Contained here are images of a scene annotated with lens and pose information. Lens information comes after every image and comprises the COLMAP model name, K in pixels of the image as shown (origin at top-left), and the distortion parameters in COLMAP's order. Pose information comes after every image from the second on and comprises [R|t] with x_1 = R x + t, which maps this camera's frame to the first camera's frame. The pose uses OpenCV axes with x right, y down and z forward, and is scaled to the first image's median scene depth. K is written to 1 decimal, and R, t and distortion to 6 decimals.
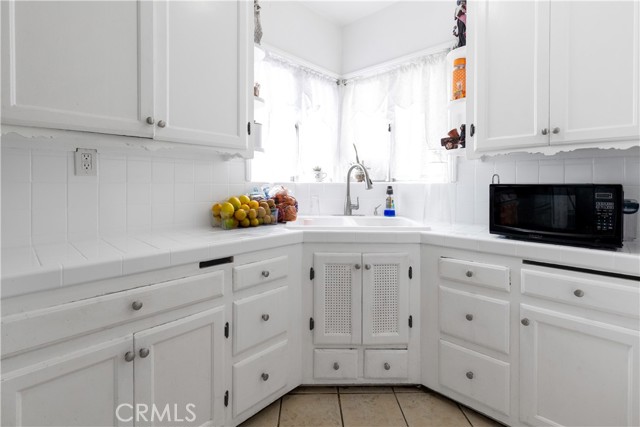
lens RADIAL K [[287.4, 0, 319.8], [0, 287.4, 185.7], [0, 0, 1]] dist [0.001890, 0.000158]
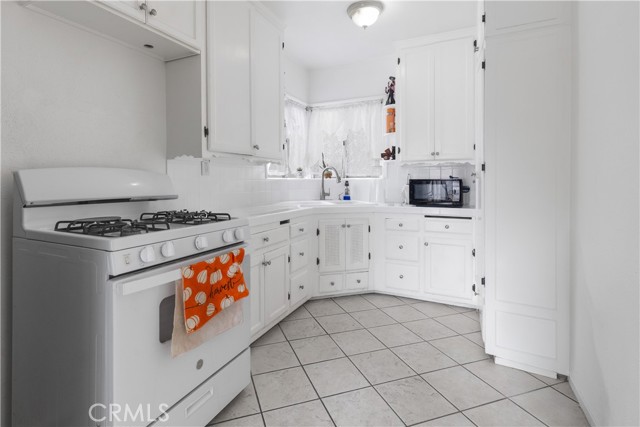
lens RADIAL K [[302.5, 0, 295.4], [0, 302.5, 179.8], [0, 0, 1]] dist [0.001386, 0.000109]
pose [[0.966546, -0.004375, 0.256455, -0.621228], [0.006167, 0.999962, -0.006186, 0.005079], [-0.256418, 0.007560, 0.966536, -0.719271]]
